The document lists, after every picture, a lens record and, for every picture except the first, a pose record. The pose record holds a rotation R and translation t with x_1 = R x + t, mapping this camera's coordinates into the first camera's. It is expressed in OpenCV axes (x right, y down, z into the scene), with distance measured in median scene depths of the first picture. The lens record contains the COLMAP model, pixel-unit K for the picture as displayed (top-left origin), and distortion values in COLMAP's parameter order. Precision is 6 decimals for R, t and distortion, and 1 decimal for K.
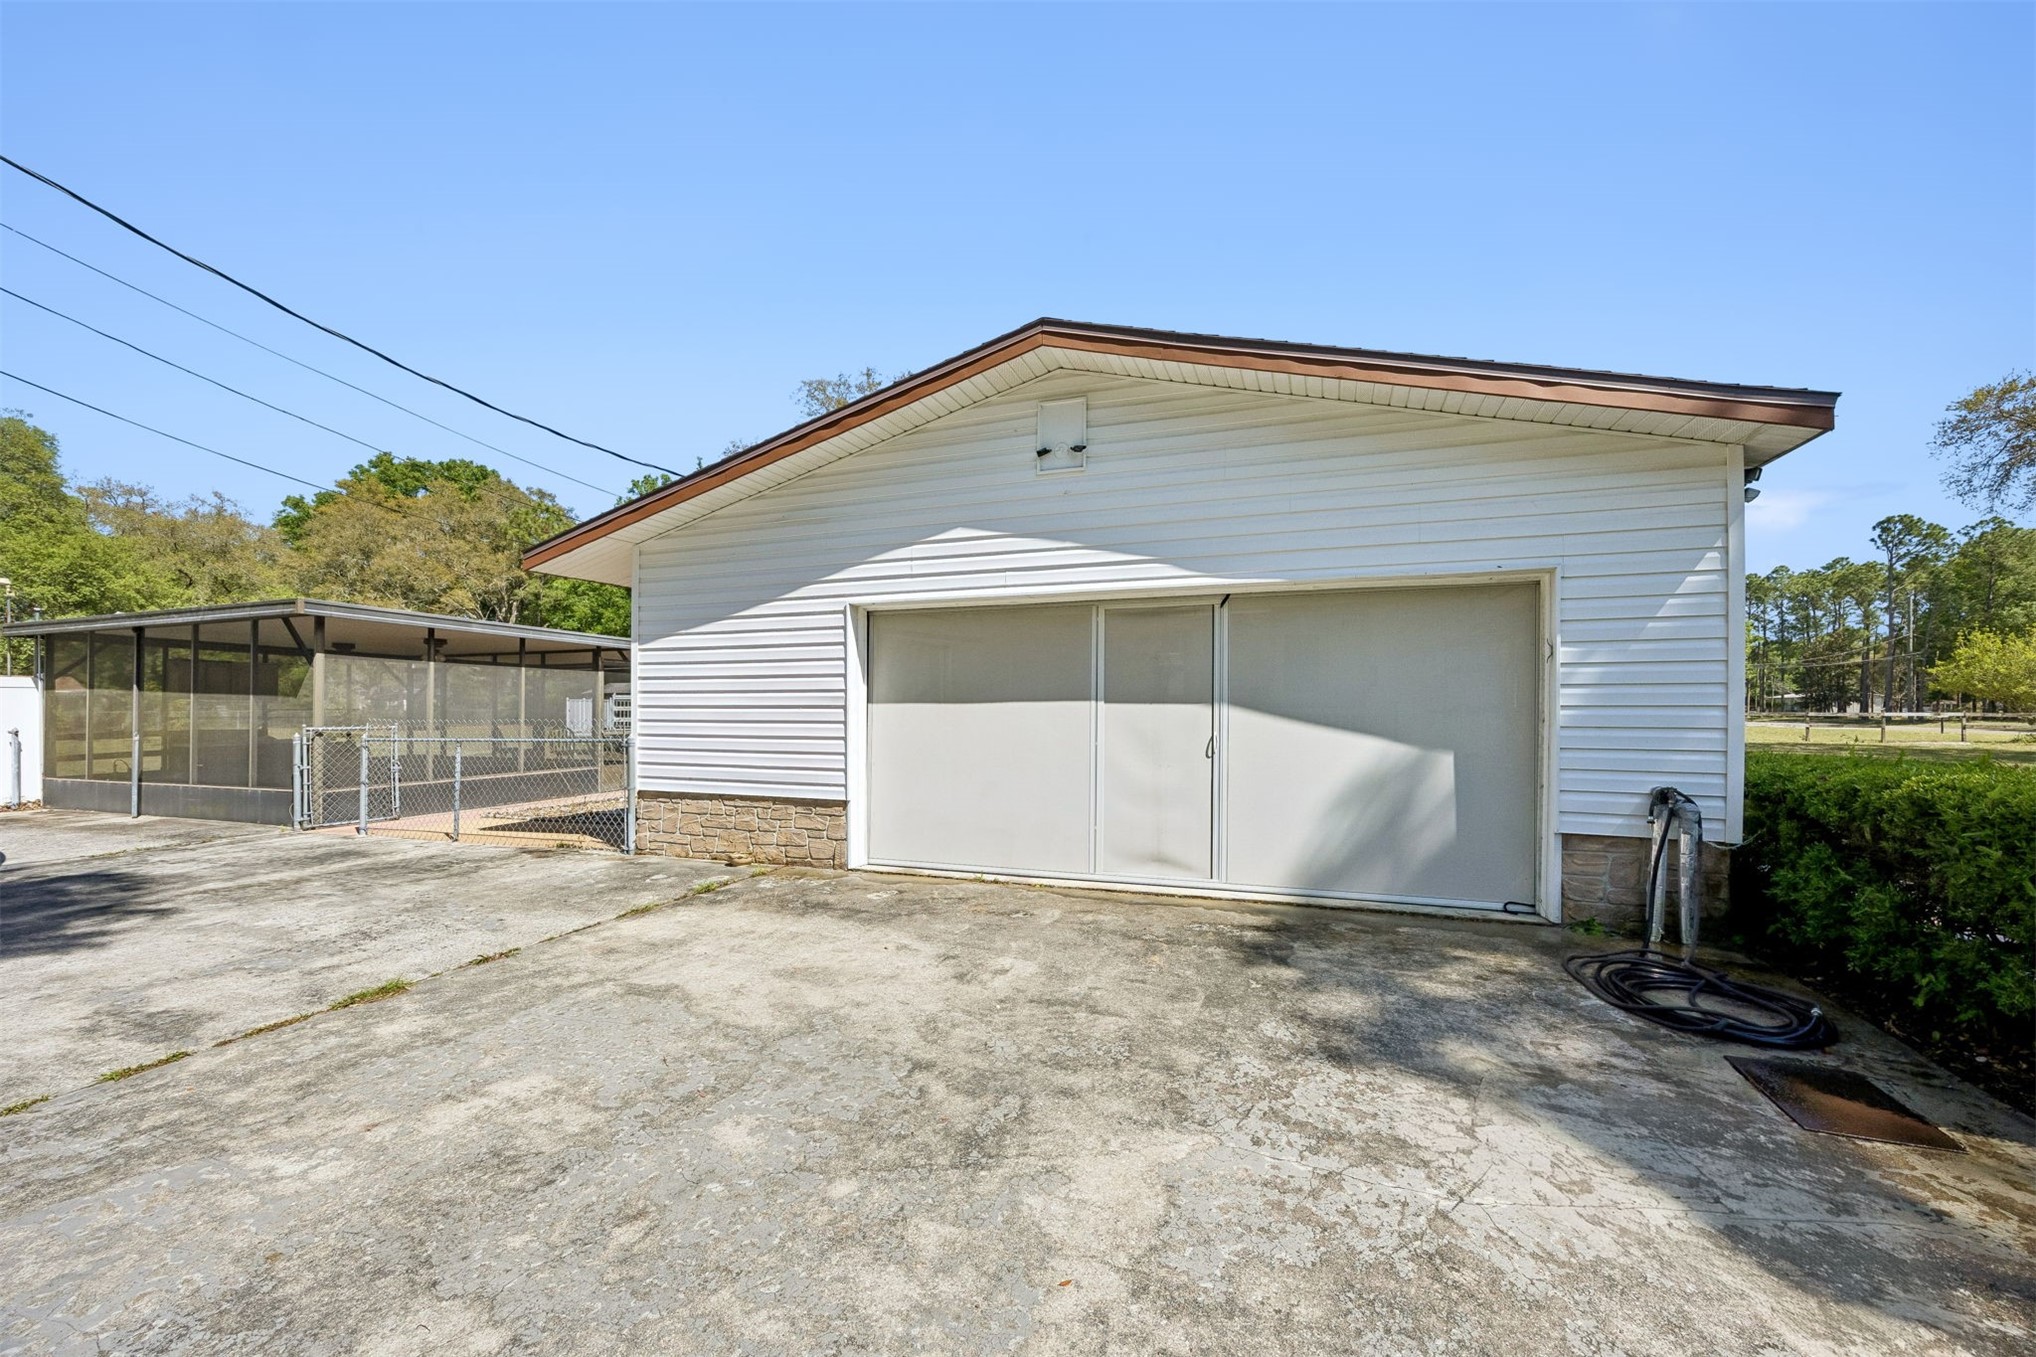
lens RADIAL K [[771.2, 0, 1018.9], [0, 771.2, 675.8], [0, 0, 1]] dist [-0.003305, -0.000188]
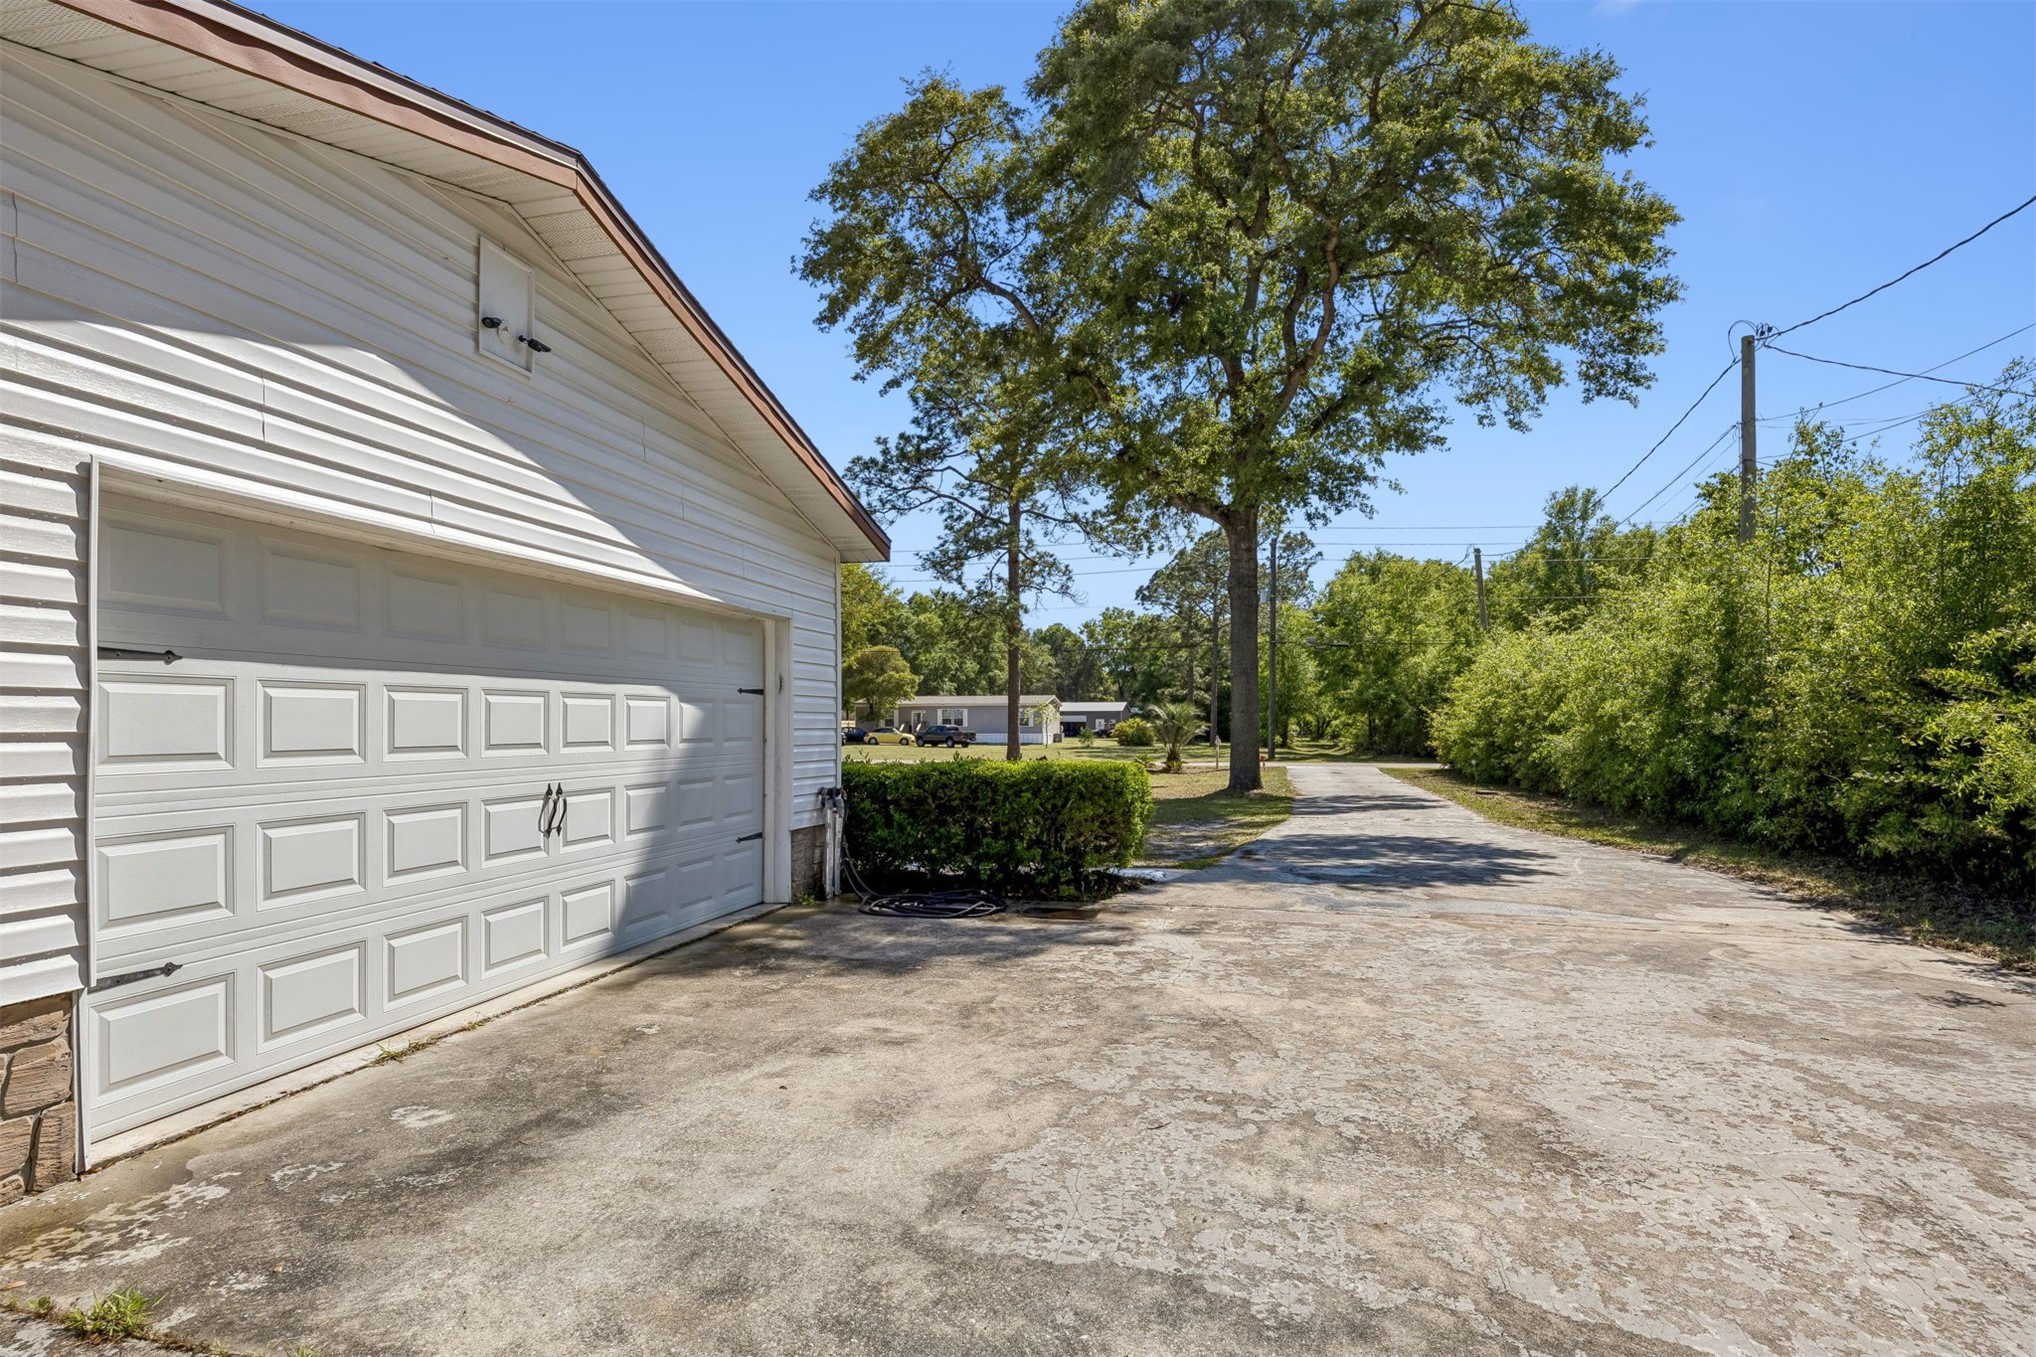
lens RADIAL K [[1063.6, 0, 1018.3], [0, 1063.6, 692.3], [0, 0, 1]] dist [-0.005327, -0.000706]
pose [[-0.114918, 0.027258, 0.993001, -1.166055], [-0.040773, 0.998652, -0.032132, 0.024514], [-0.992538, -0.044180, -0.113651, 0.913725]]
